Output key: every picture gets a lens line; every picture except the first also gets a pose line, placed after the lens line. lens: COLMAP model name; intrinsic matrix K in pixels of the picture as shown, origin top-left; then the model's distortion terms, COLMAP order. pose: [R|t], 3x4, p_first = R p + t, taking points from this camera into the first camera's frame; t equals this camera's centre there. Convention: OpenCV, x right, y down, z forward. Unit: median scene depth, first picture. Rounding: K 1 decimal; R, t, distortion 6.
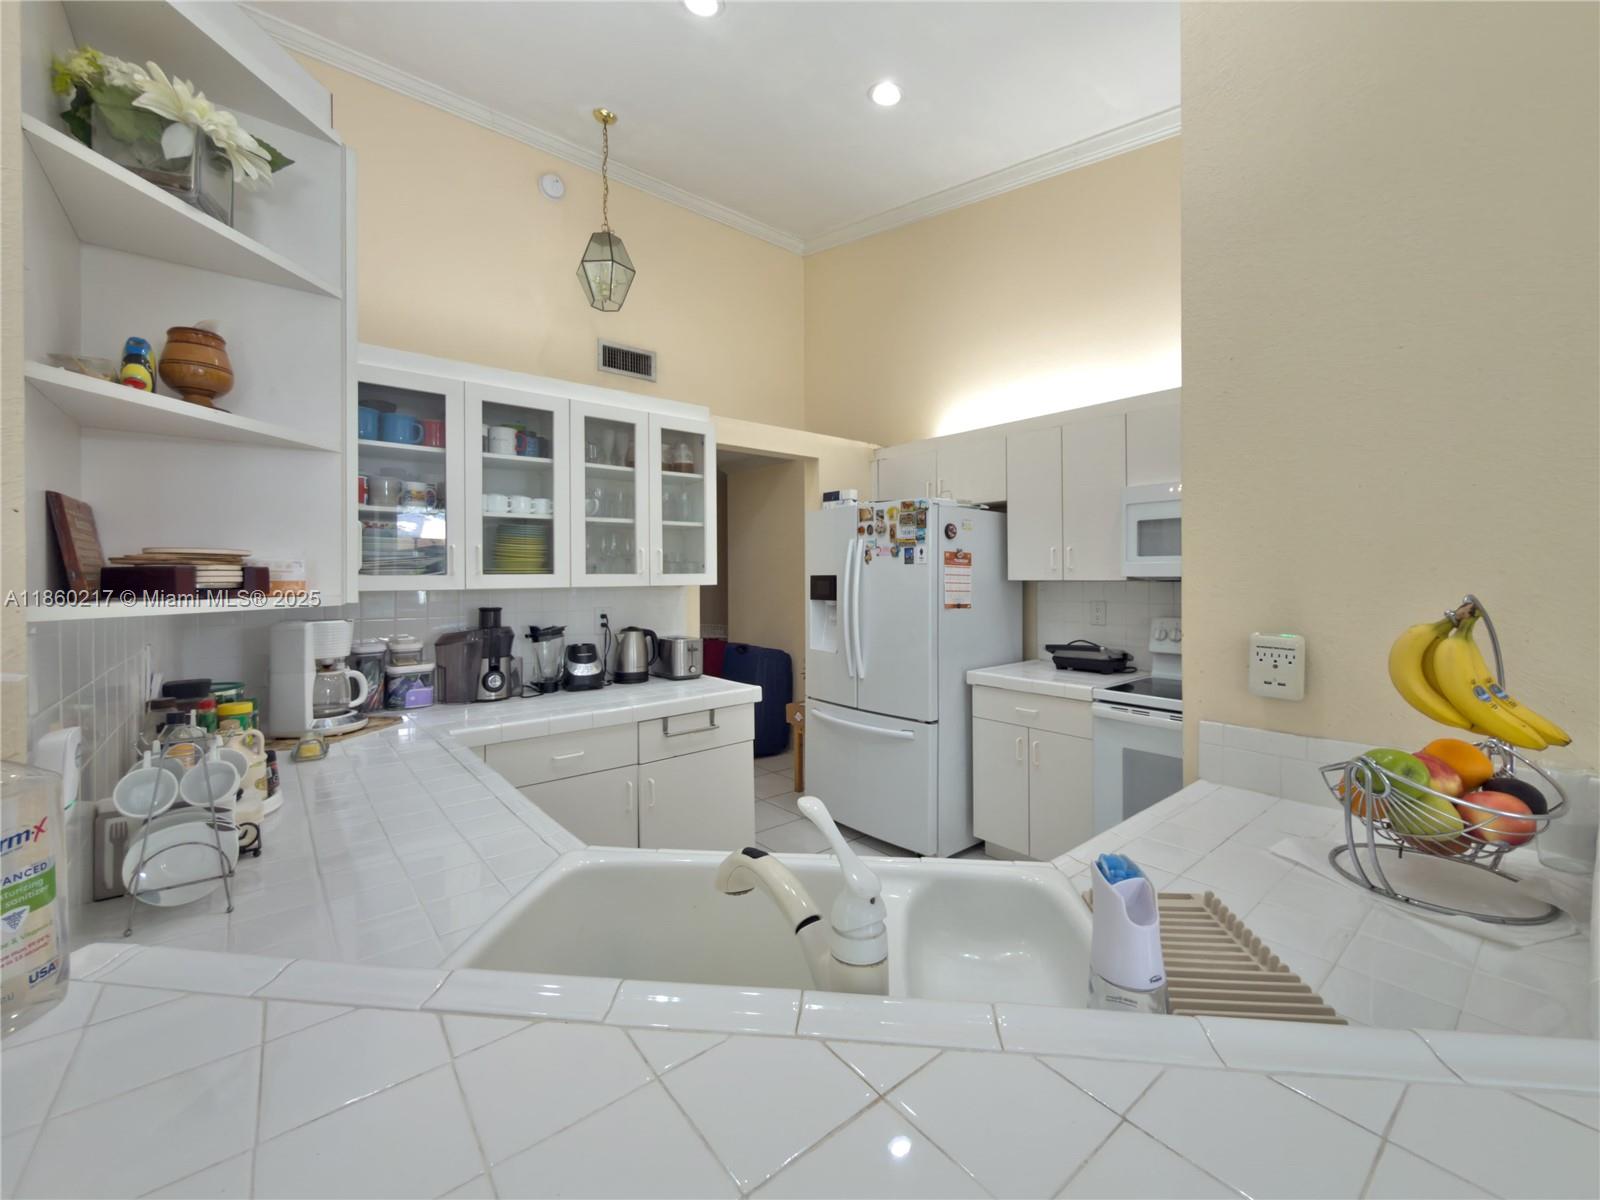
lens RADIAL K [[645.1, 0, 827.2], [0, 645.1, 575.3], [0, 0, 1]] dist [0.000324, -0.001160]
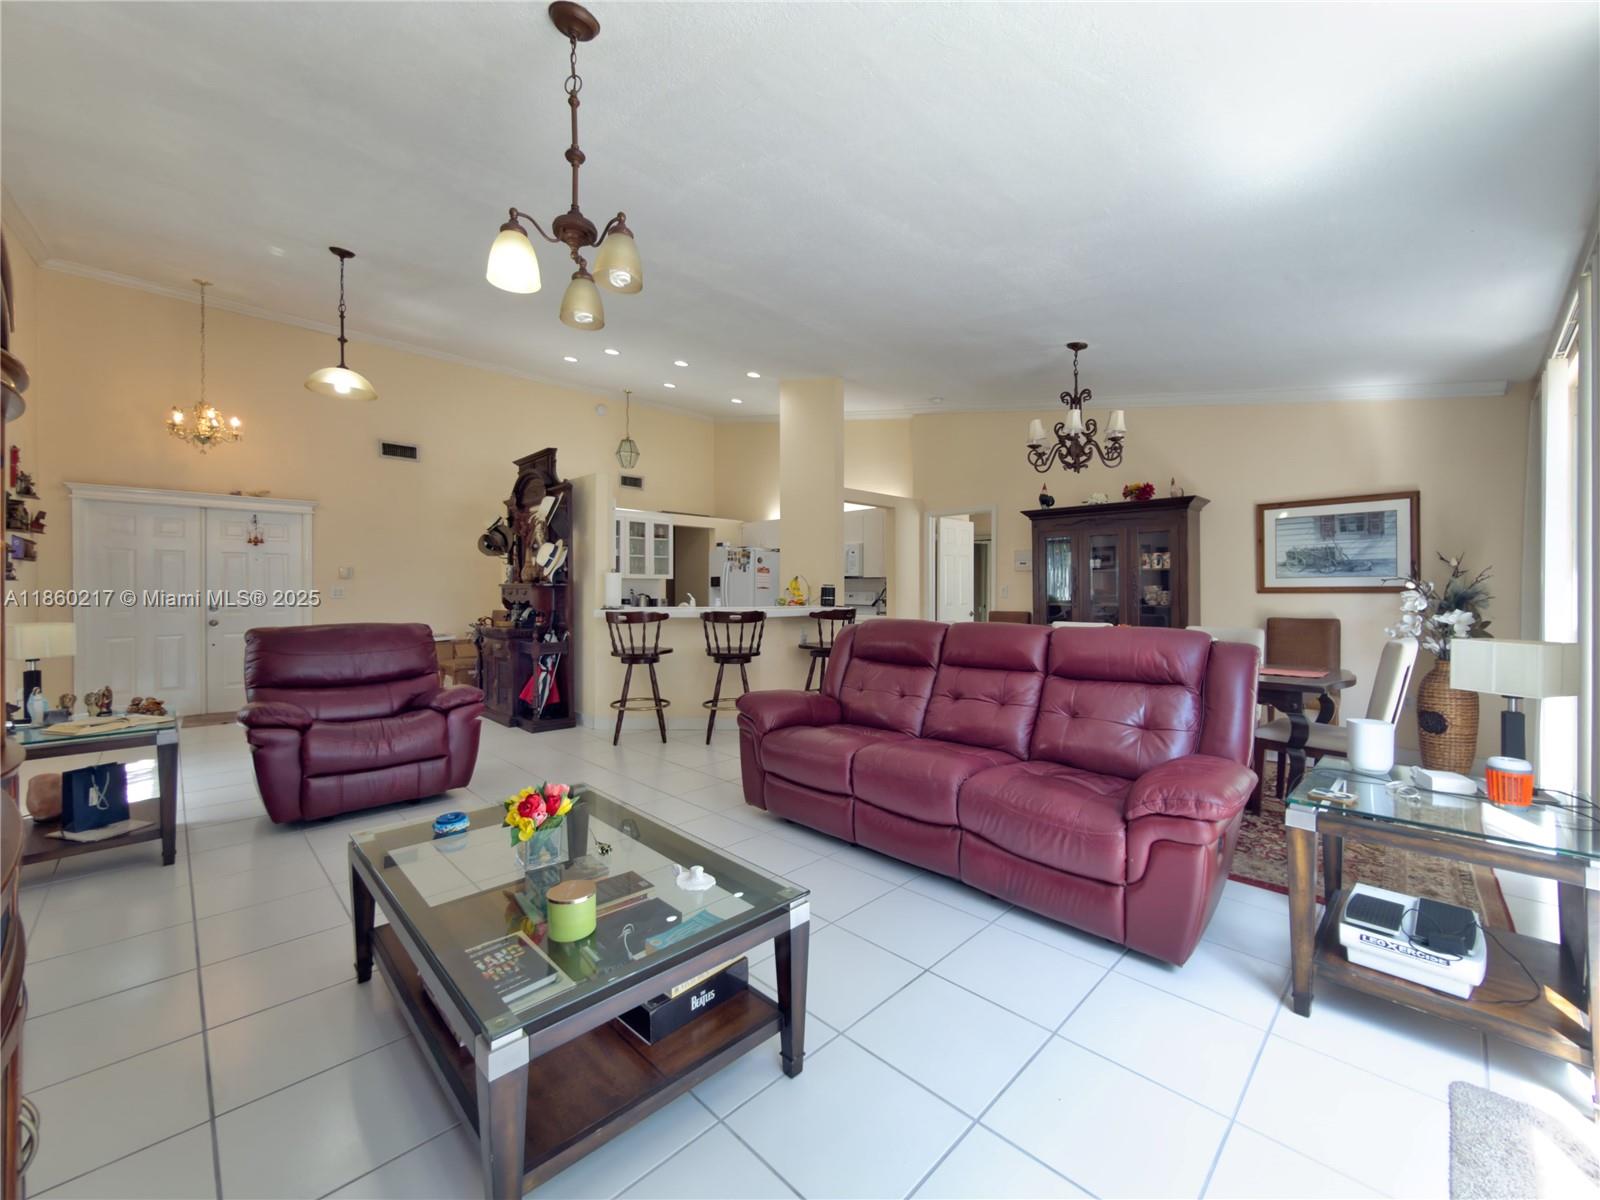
lens RADIAL K [[645.1, 0, 813.7], [0, 645.1, 590.5], [0, 0, 1]] dist [0.000324, -0.001160]
pose [[0.997330, 0.006698, 0.072724, 0.222872], [-0.006611, 0.999977, -0.001448, 0.062876], [-0.072732, 0.000963, 0.997351, -1.751903]]
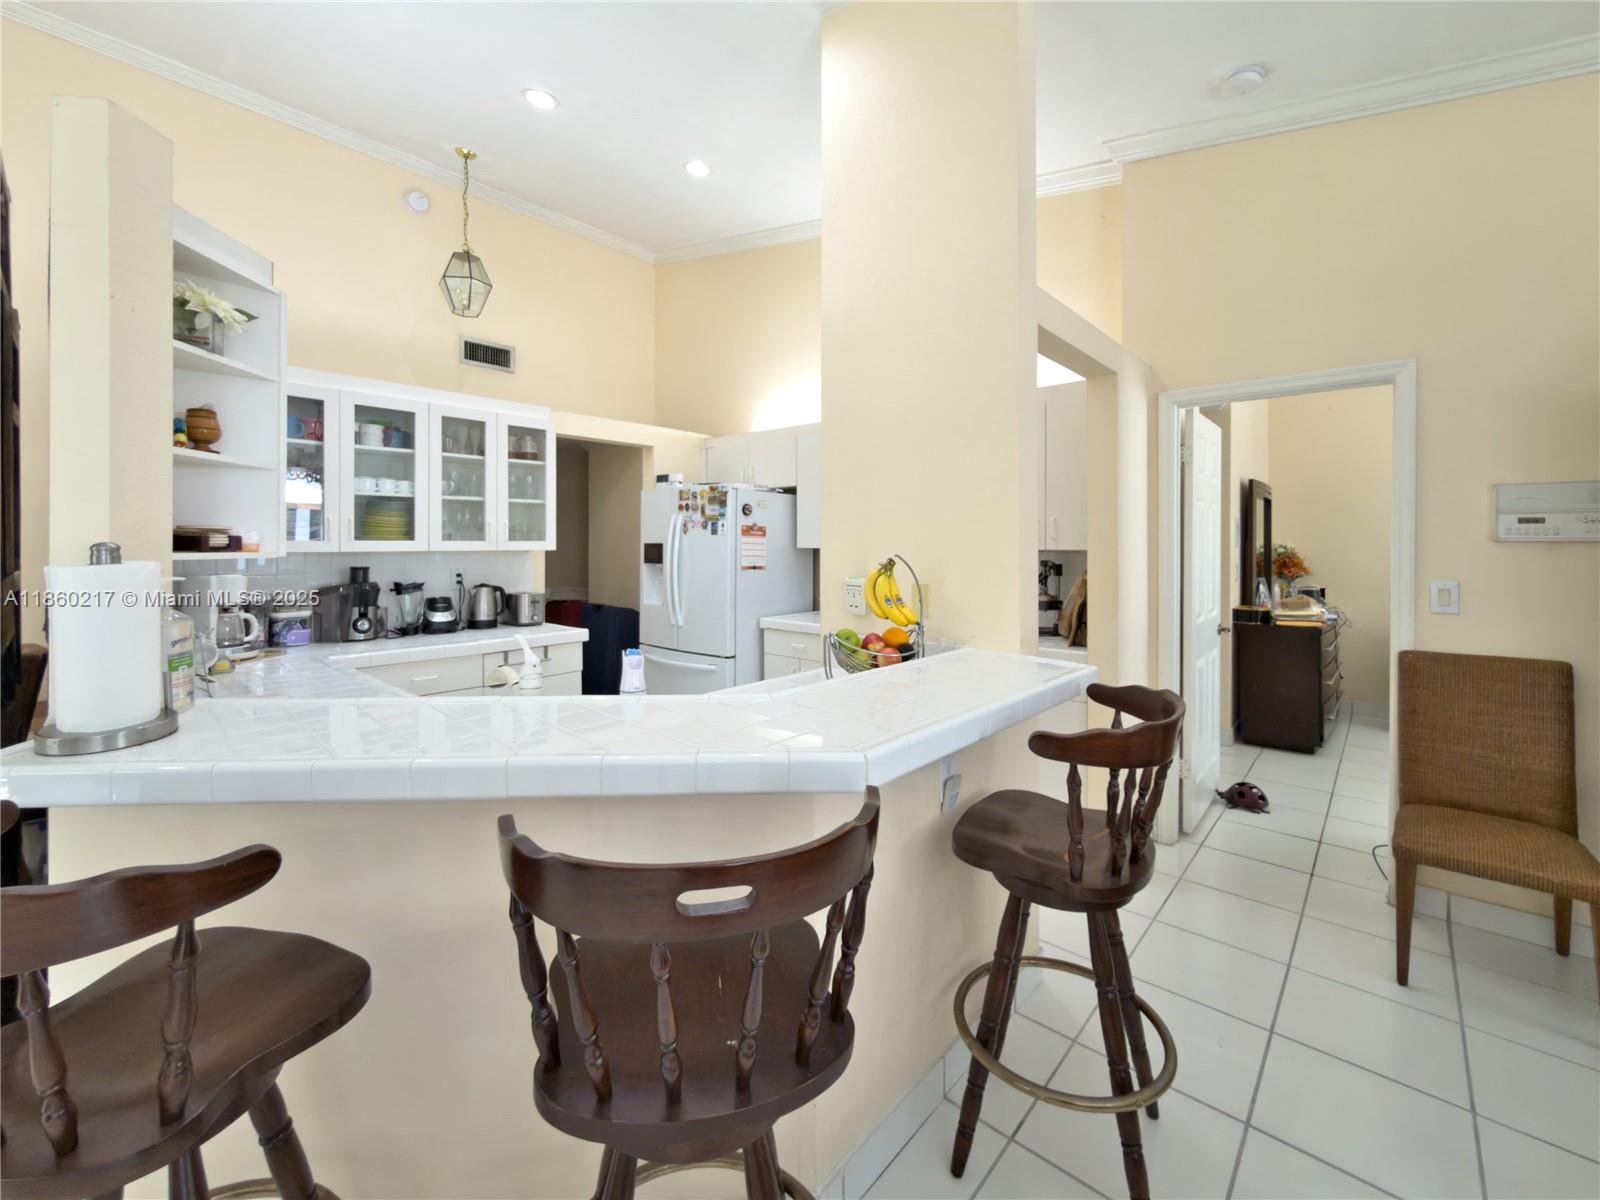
lens RADIAL K [[645.1, 0, 814.8], [0, 645.1, 544.3], [0, 0, 1]] dist [0.000324, -0.001160]
pose [[0.989483, 0.007023, 0.144476, 0.140858], [-0.007253, 0.999973, 0.001061, -0.001309], [-0.144464, -0.002098, 0.989508, -0.302416]]
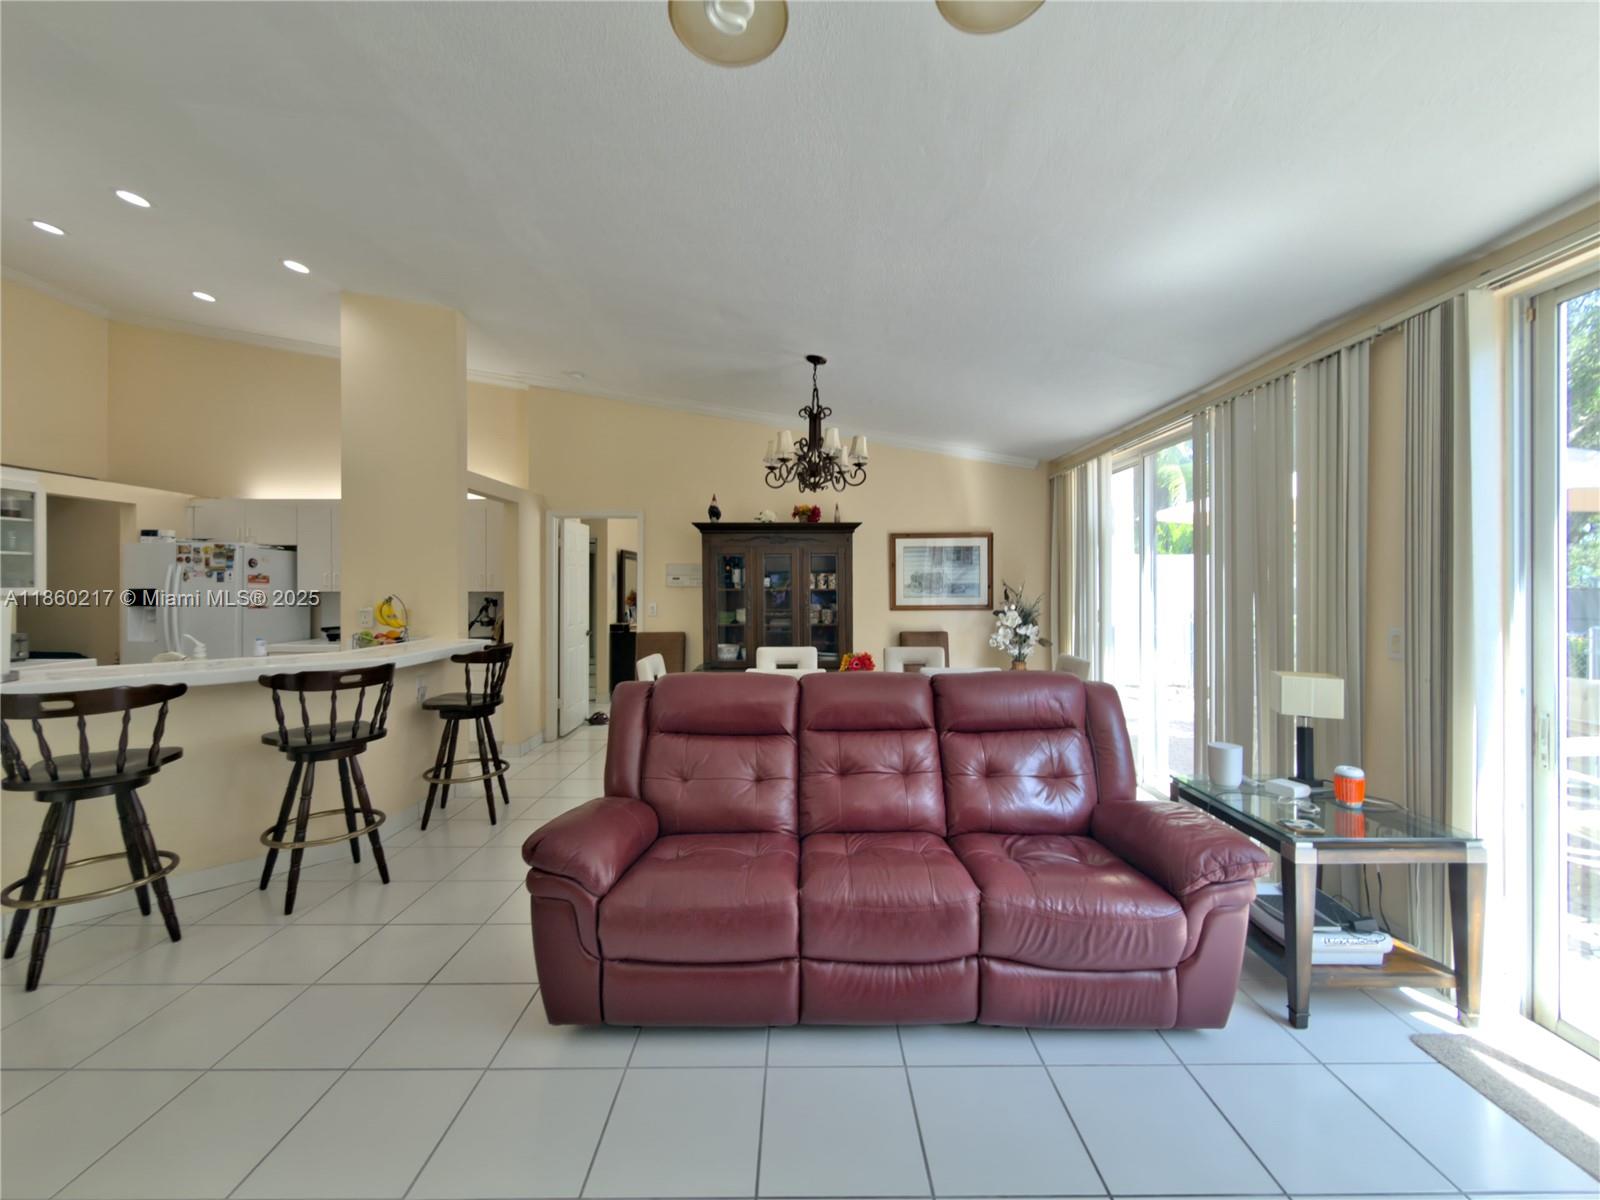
lens RADIAL K [[645.1, 0, 791.8], [0, 645.1, 586.0], [0, 0, 1]] dist [0.000324, -0.001160]
pose [[0.657123, 0.003116, 0.753777, -0.158996], [-0.003621, 0.999993, -0.000977, -0.010906], [-0.753774, -0.002087, 0.657130, -1.205046]]
